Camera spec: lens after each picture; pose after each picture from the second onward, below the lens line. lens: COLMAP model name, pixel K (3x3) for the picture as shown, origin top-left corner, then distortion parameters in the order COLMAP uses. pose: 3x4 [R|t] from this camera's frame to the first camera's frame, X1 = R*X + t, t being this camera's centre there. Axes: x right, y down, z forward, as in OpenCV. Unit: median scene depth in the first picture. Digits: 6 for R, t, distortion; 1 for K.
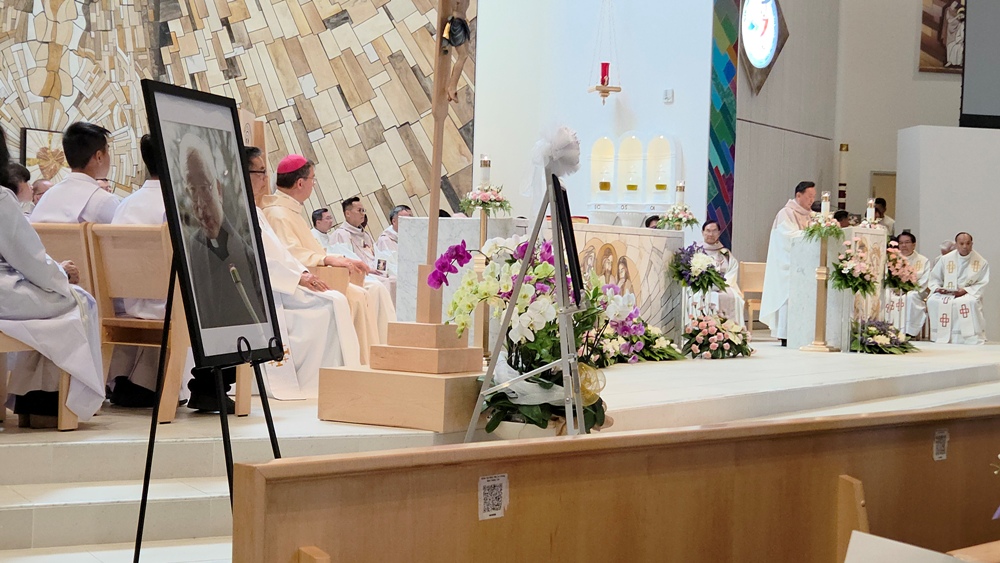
lens RADIAL K [[1540.9, 0, 499.9], [0, 1540.9, 283.4], [0, 0, 1]] dist [0.037914, 0.000000]
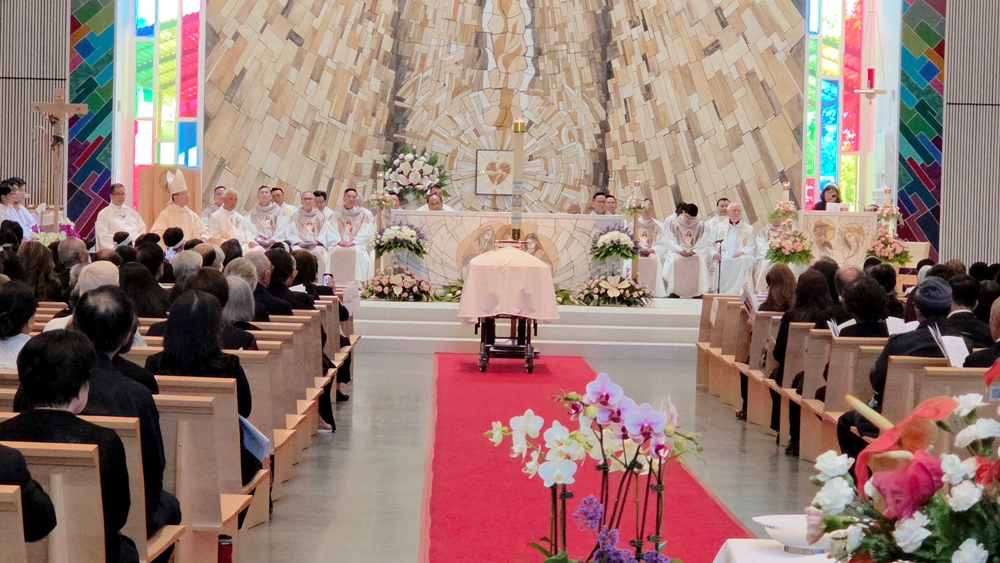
lens RADIAL K [[2545.9, 0, 500.2], [0, 2545.9, 282.3], [0, 0, 1]] dist [-0.265291, 0.000000]
pose [[0.549247, 0.010837, -0.835590, 1.531407], [-0.020876, 0.999782, -0.000756, 0.023171], [0.835400, 0.017859, 0.549353, -0.263846]]
